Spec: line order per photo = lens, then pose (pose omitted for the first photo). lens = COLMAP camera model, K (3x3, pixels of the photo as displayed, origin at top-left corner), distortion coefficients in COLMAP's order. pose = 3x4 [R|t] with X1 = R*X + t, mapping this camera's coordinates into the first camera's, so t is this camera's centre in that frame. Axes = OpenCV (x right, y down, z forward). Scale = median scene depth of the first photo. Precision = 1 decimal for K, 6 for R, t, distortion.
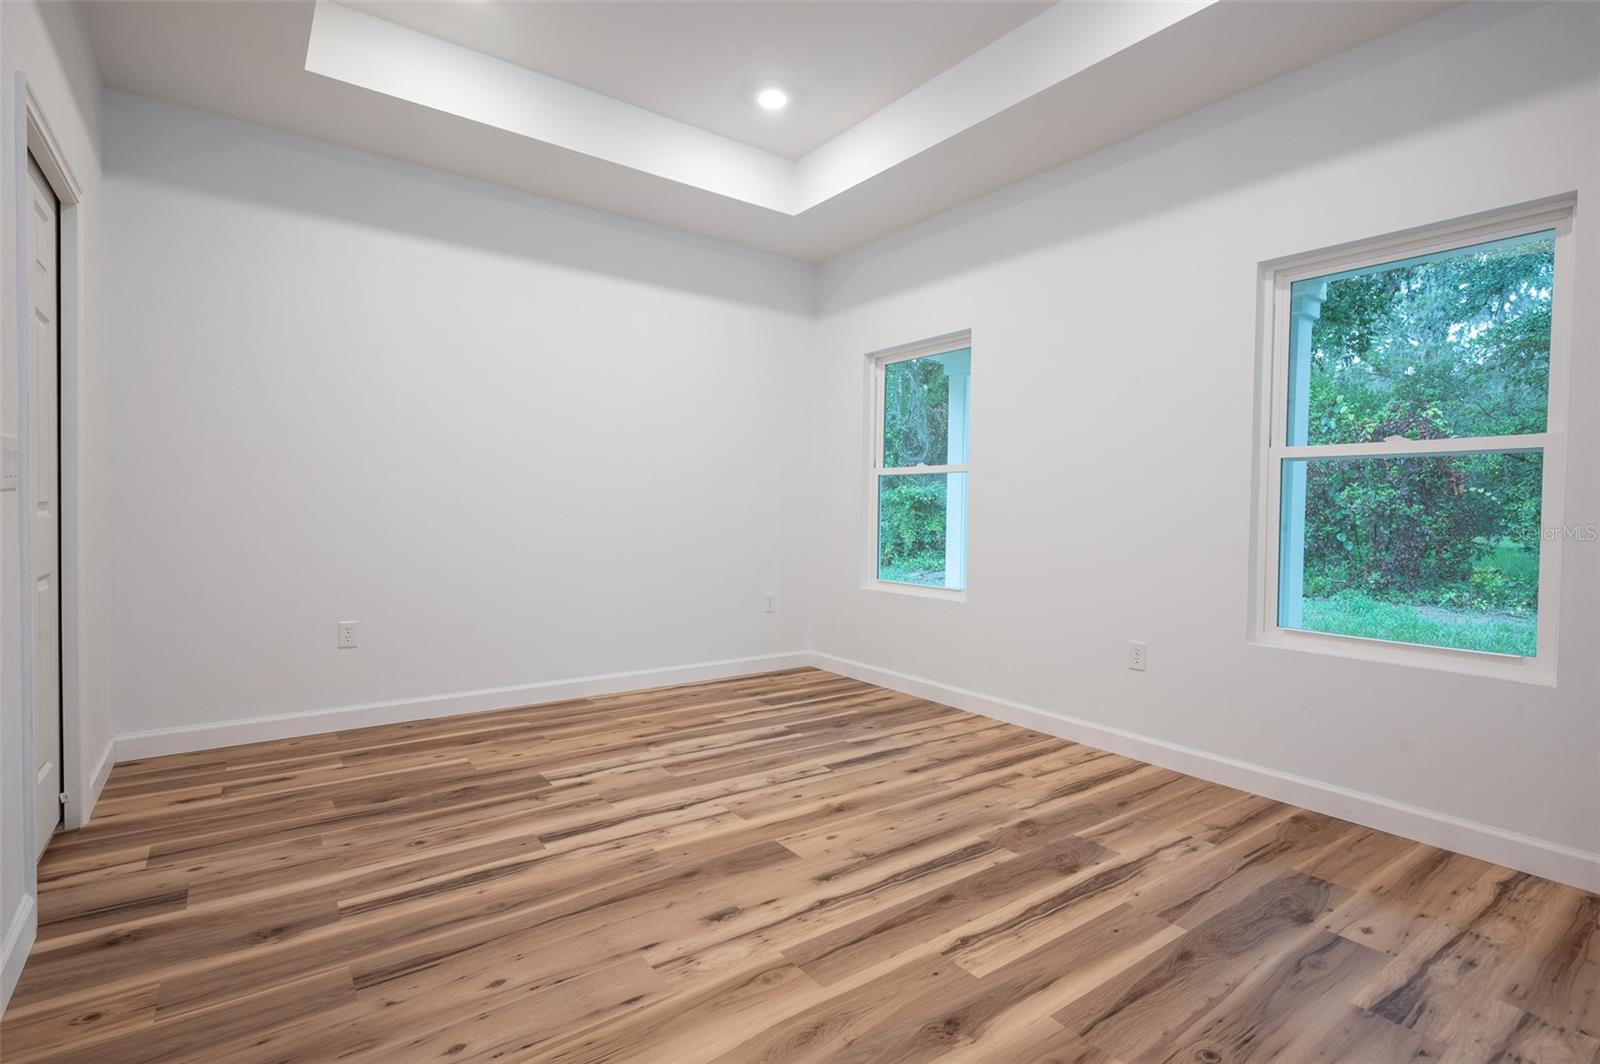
lens RADIAL K [[776.1, 0, 800.0], [0, 776.1, 532.0], [0, 0, 1]] dist [0.002346, 0.000571]
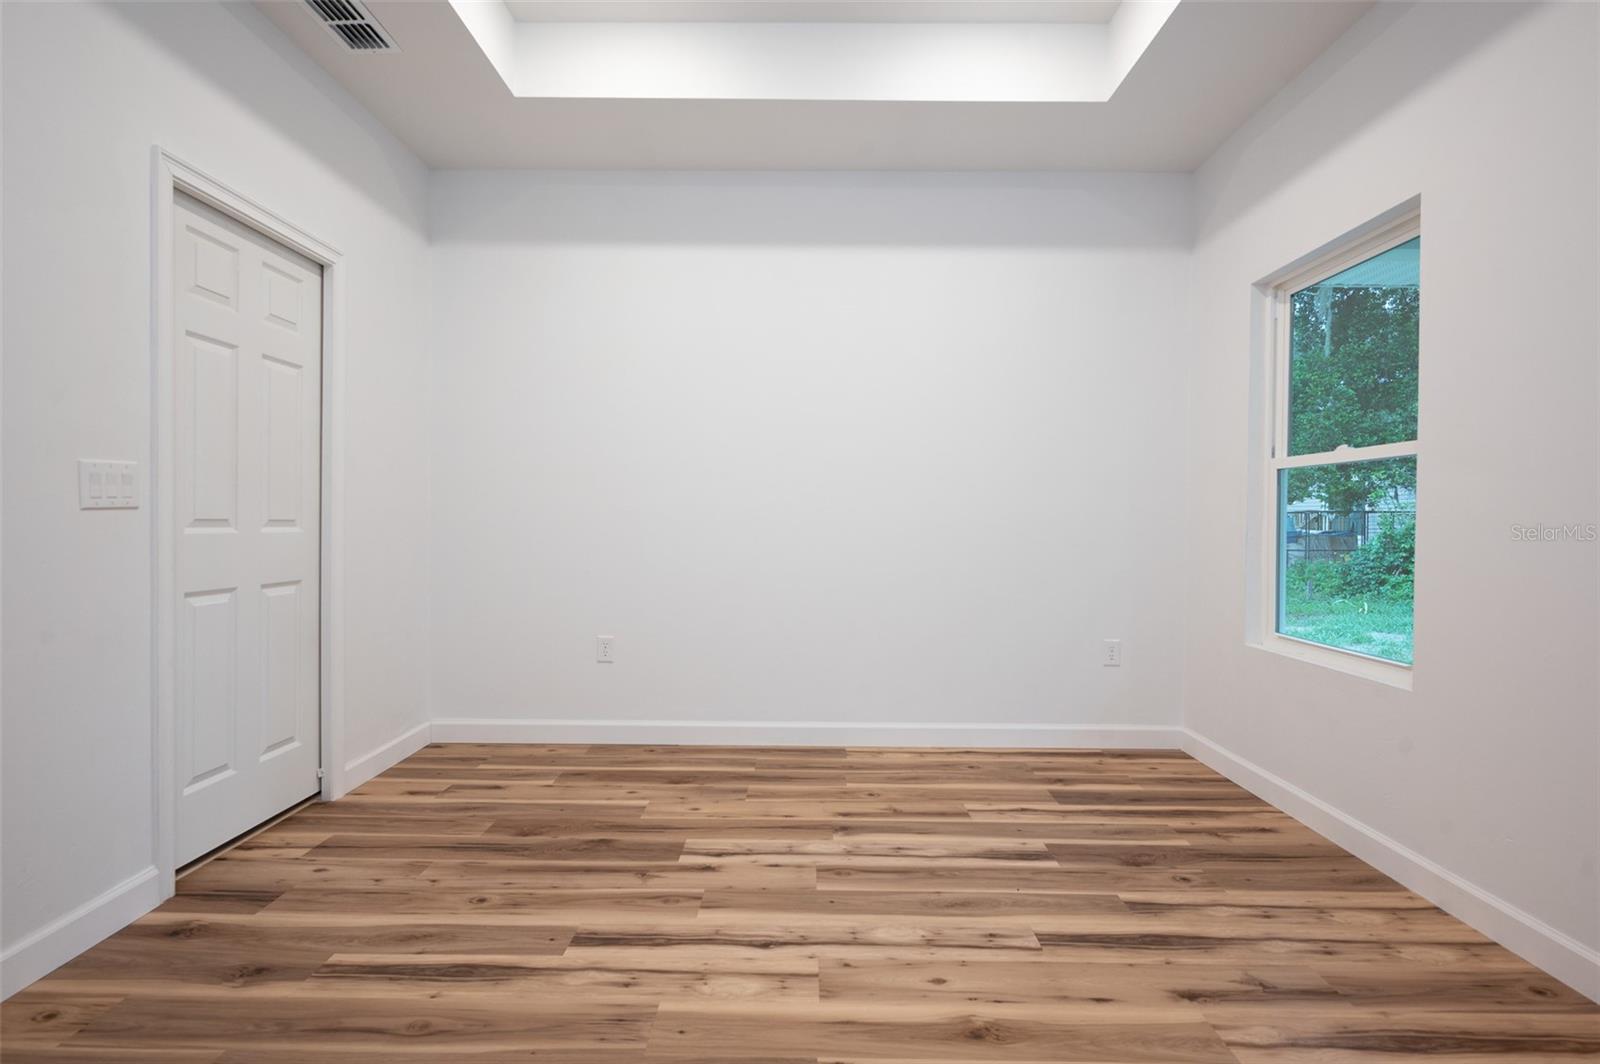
lens RADIAL K [[780.1, 0, 795.7], [0, 780.1, 530.6], [0, 0, 1]] dist [0.001207, 0.000309]
pose [[0.798558, 0.001171, -0.601916, 0.260456], [-0.014123, 0.999759, -0.016792, -0.010045], [0.601752, 0.021910, 0.798383, 0.385803]]
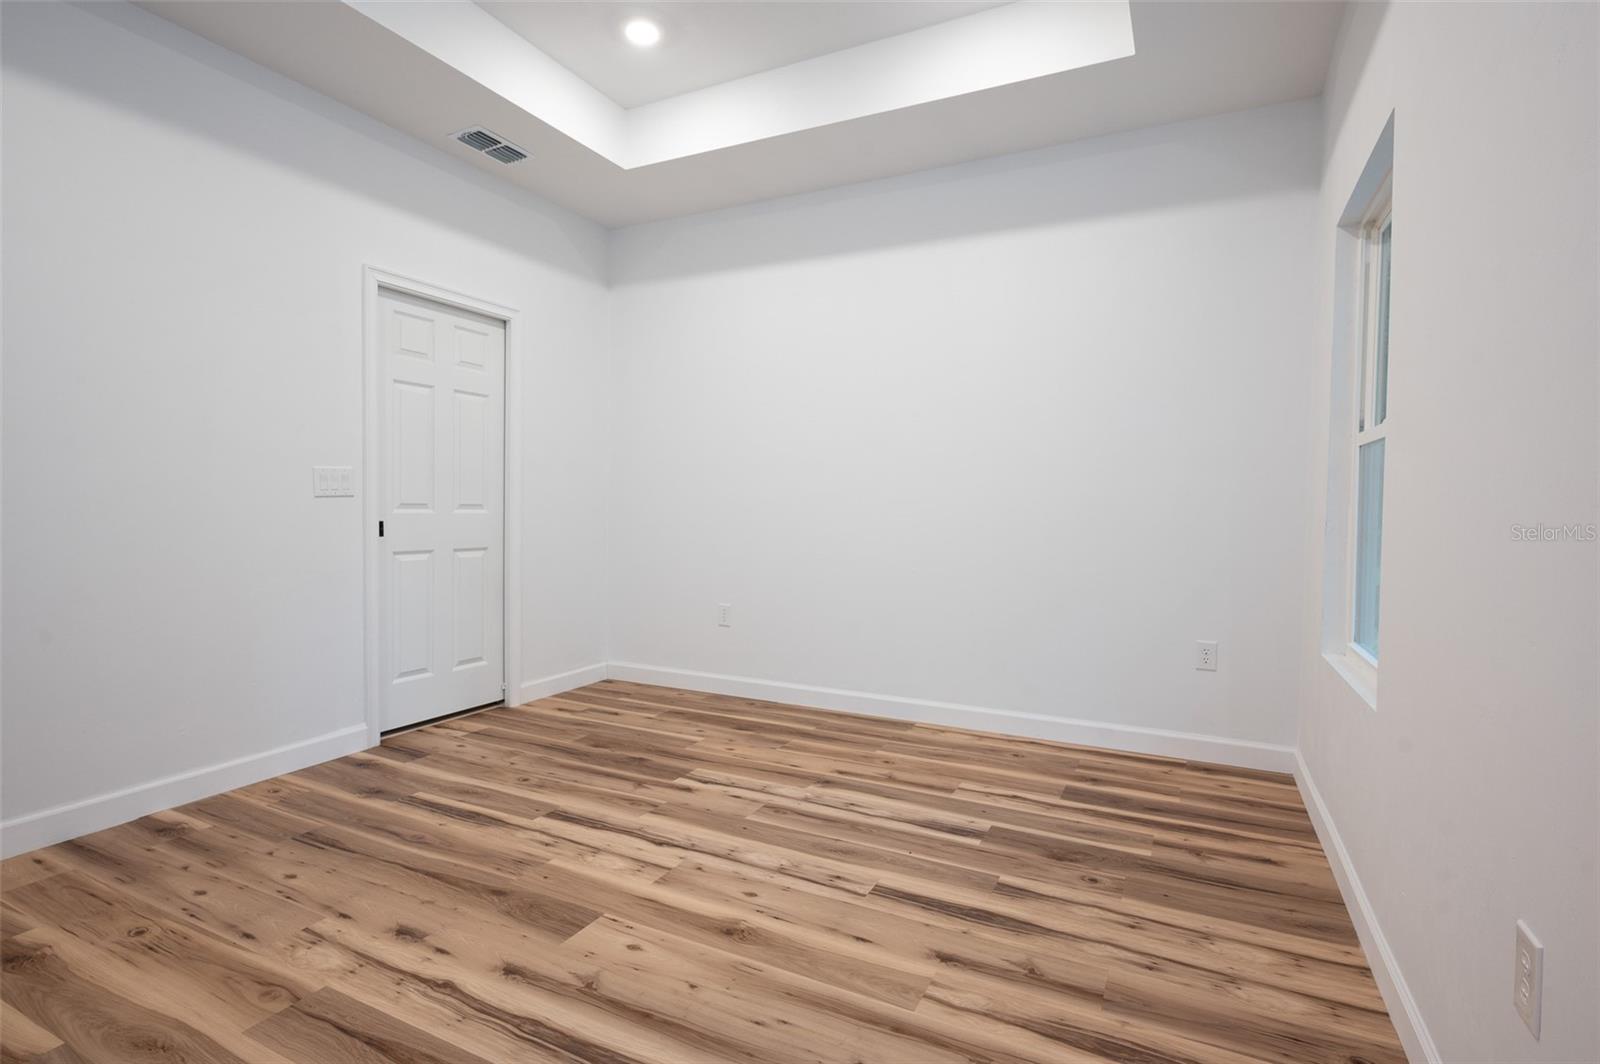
lens RADIAL K [[780.1, 0, 795.7], [0, 780.1, 530.6], [0, 0, 1]] dist [0.001207, 0.000309]
pose [[0.447618, 0.020863, -0.893981, 0.619355], [-0.030357, 0.999506, 0.008126, -0.012770], [0.893709, 0.023502, 0.448030, 0.639983]]
